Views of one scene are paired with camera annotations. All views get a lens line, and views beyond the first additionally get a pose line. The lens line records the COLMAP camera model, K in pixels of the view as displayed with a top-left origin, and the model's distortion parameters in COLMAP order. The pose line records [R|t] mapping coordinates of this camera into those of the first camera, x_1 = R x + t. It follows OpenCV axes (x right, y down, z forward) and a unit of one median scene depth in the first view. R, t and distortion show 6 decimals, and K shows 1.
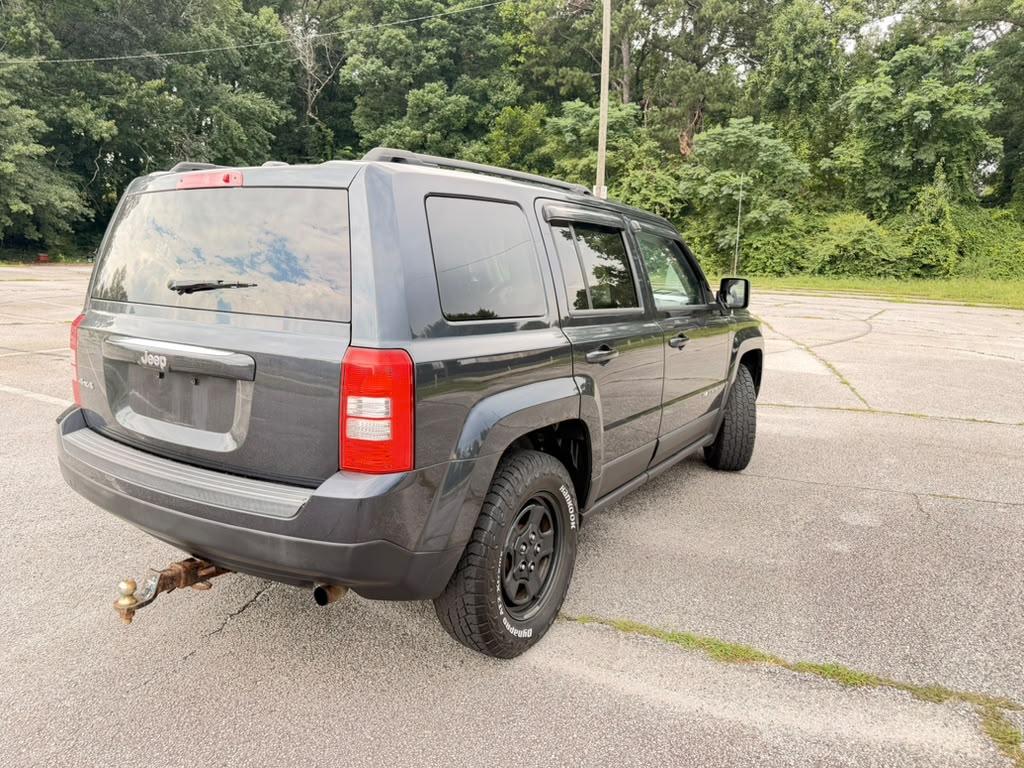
lens RADIAL K [[761.4, 0, 511.2], [0, 761.4, 378.4], [0, 0, 1]] dist [0.019778, -0.020438]
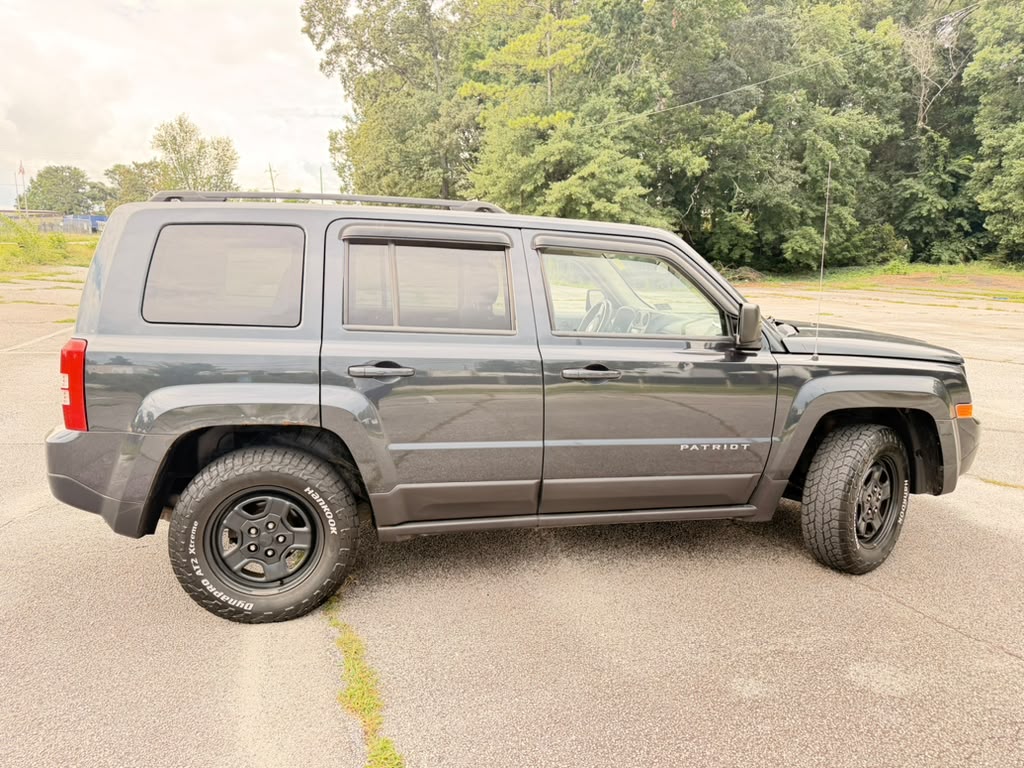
lens RADIAL K [[761.4, 0, 509.8], [0, 761.4, 377.7], [0, 0, 1]] dist [0.019778, -0.020438]
pose [[0.685654, 0.098683, -0.721207, 0.969225], [-0.120303, 0.992506, 0.021432, -0.066650], [0.717918, 0.072069, 0.692388, 0.423704]]
